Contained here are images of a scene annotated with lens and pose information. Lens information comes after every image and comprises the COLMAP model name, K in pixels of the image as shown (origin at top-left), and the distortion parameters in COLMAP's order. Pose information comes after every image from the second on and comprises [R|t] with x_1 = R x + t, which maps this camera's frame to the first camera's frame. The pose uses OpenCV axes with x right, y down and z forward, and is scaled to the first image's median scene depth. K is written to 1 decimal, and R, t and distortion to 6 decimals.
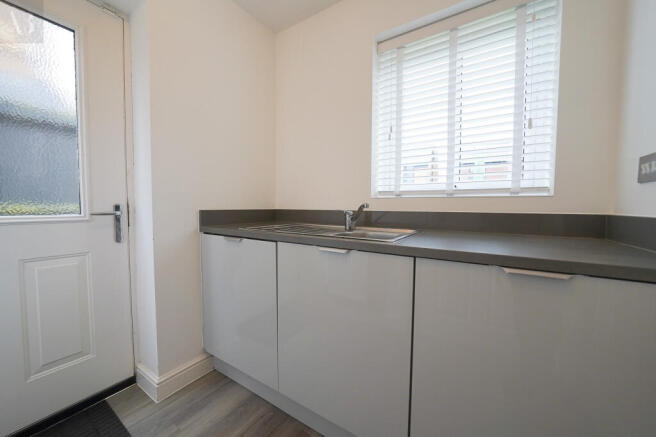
lens RADIAL K [[243.9, 0, 329.8], [0, 243.9, 216.2], [0, 0, 1]] dist [-0.001227, 0.000116]
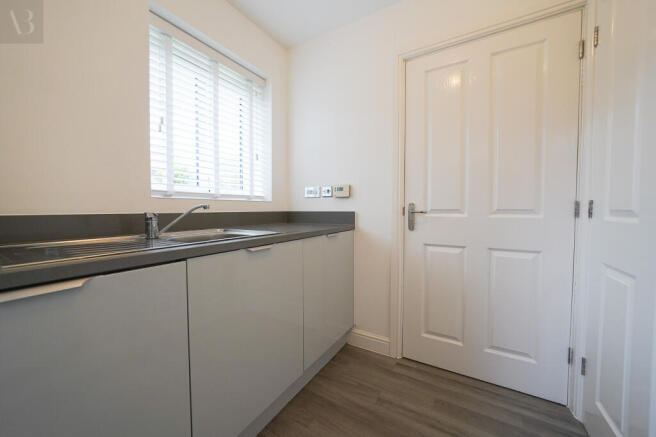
lens RADIAL K [[243.9, 0, 331.7], [0, 243.9, 217.0], [0, 0, 1]] dist [-0.001227, 0.000116]
pose [[-0.016974, -0.043324, 0.998917, -0.712510], [0.040698, 0.998203, 0.043985, -0.024091], [-0.999027, 0.041400, -0.015180, 0.450383]]
